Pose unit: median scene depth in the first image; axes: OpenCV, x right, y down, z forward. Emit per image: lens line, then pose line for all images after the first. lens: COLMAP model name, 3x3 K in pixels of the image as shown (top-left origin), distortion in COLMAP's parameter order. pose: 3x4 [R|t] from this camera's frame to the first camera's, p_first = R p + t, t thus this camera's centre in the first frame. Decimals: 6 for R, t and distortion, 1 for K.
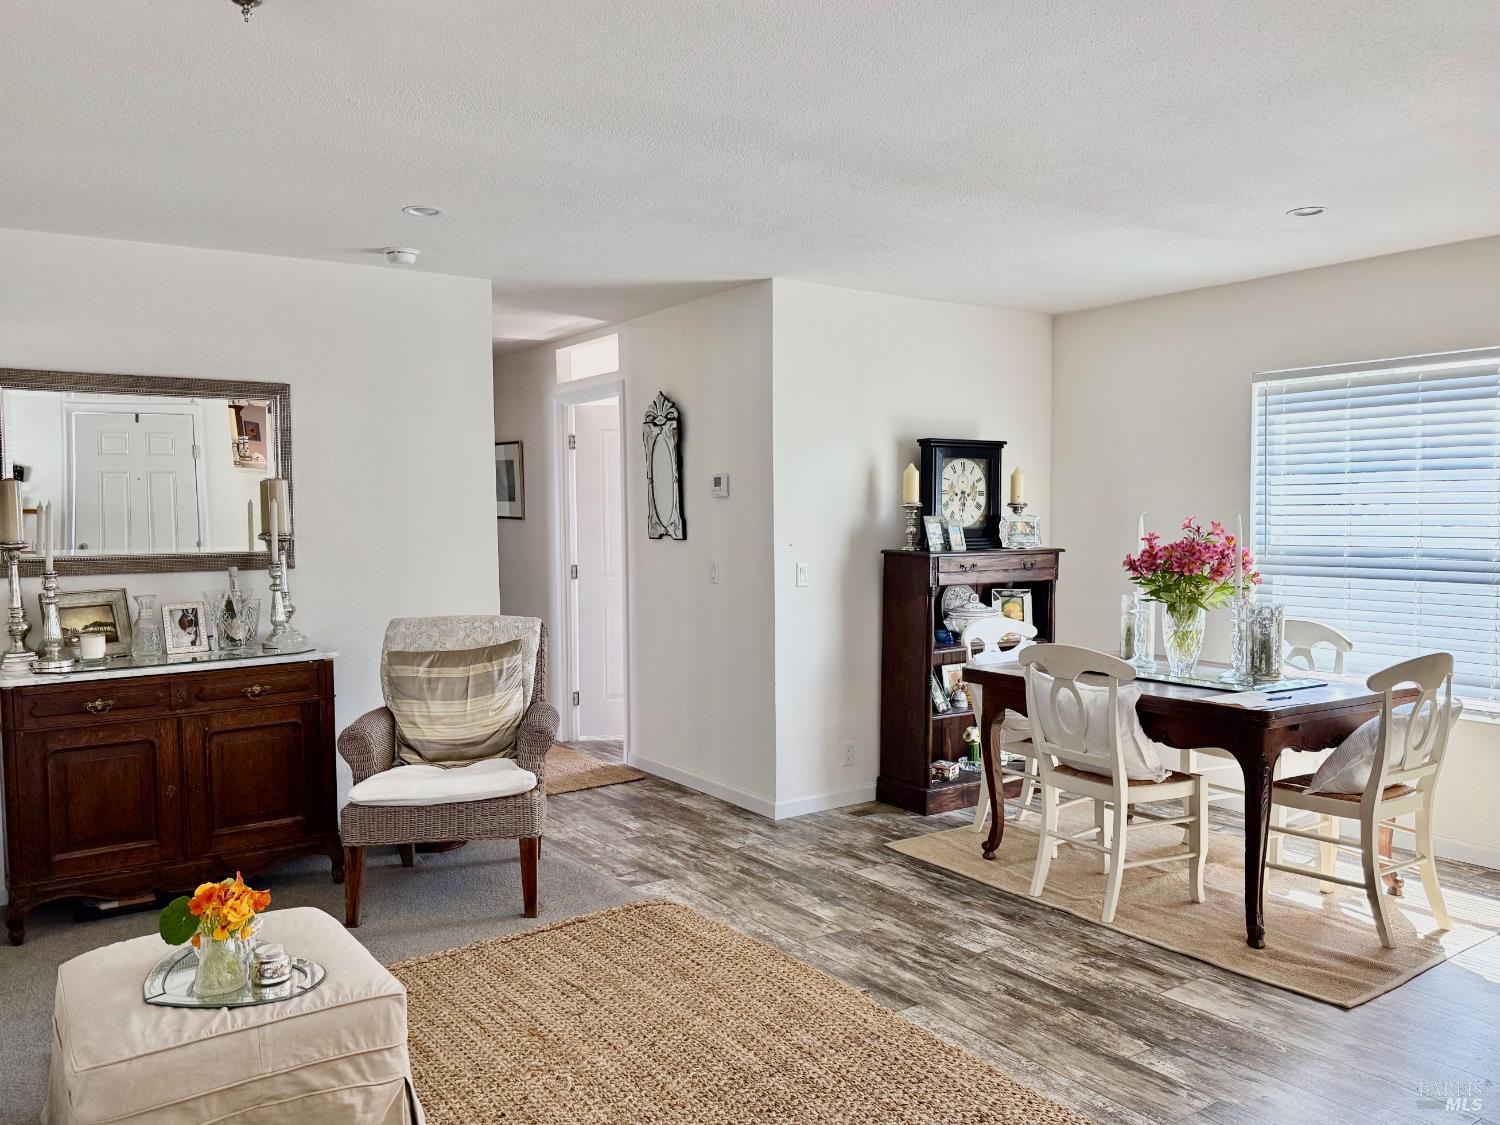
lens RADIAL K [[1117.5, 0, 750.0], [0, 1117.5, 562.5], [0, 0, 1]] dist [0.063849, -0.102581]
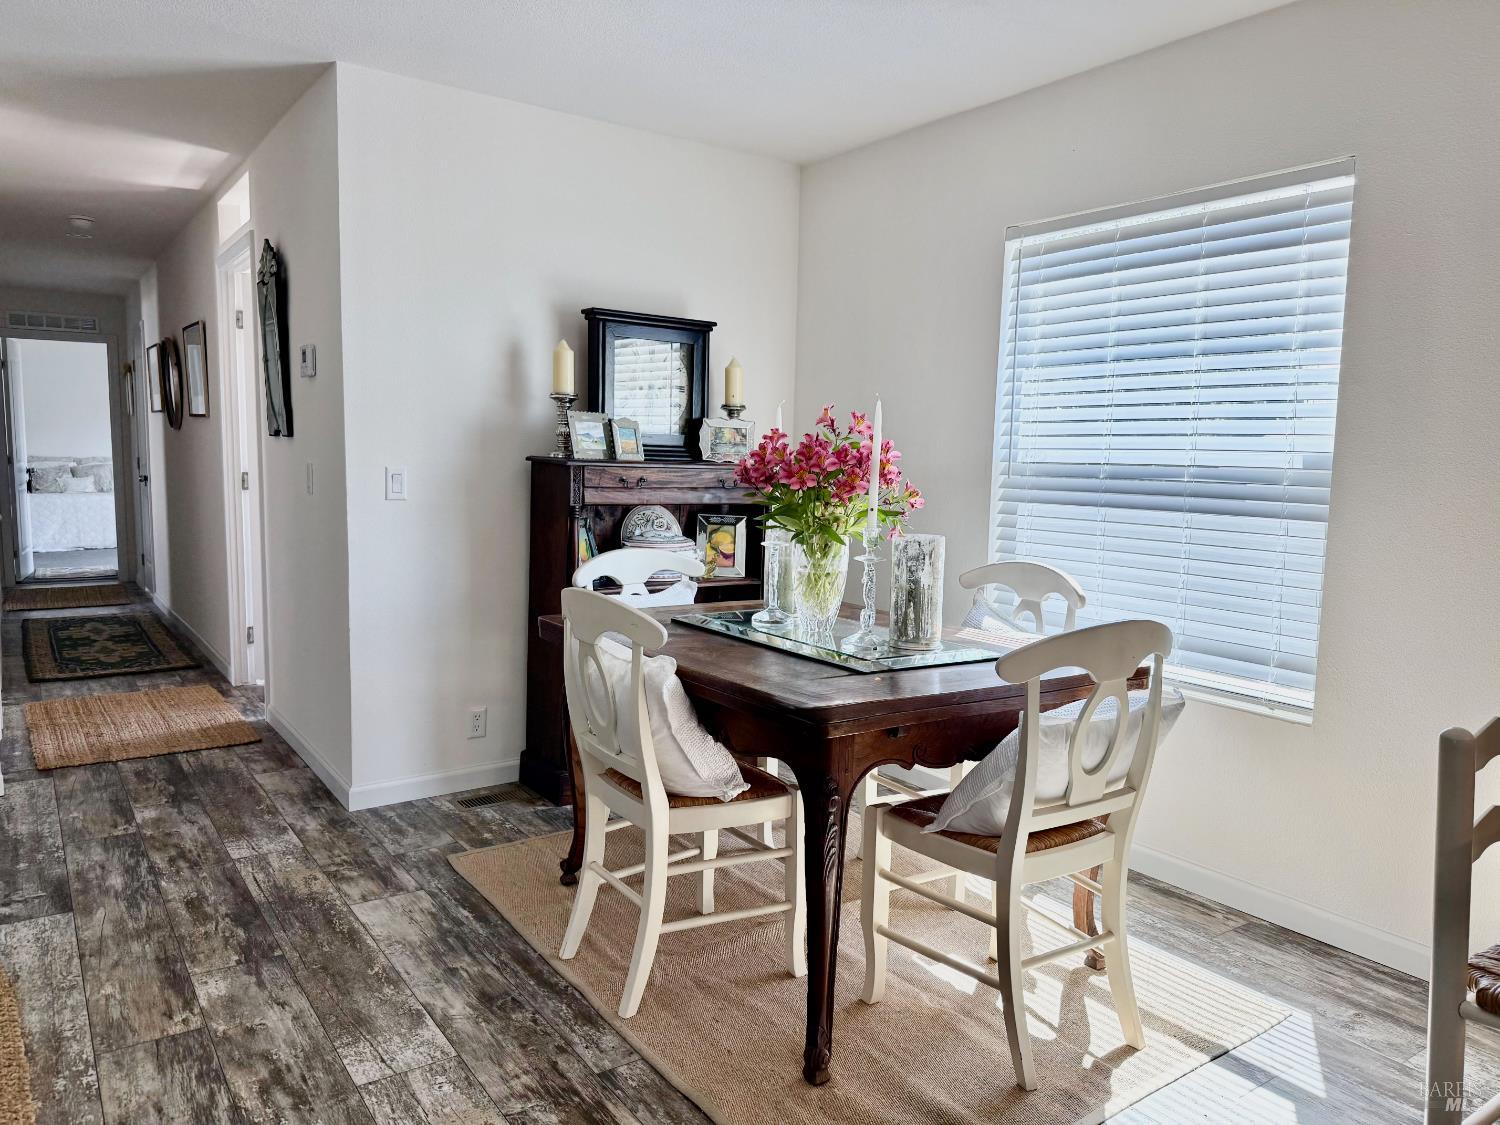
lens RADIAL K [[1049.9, 0, 751.8], [0, 1049.9, 567.3], [0, 0, 1]] dist [0.061325, -0.088572]
pose [[0.999437, 0.027110, 0.019785, 0.278350], [-0.028332, 0.997528, 0.064301, 0.014504], [-0.017993, -0.064825, 0.997734, 0.304902]]
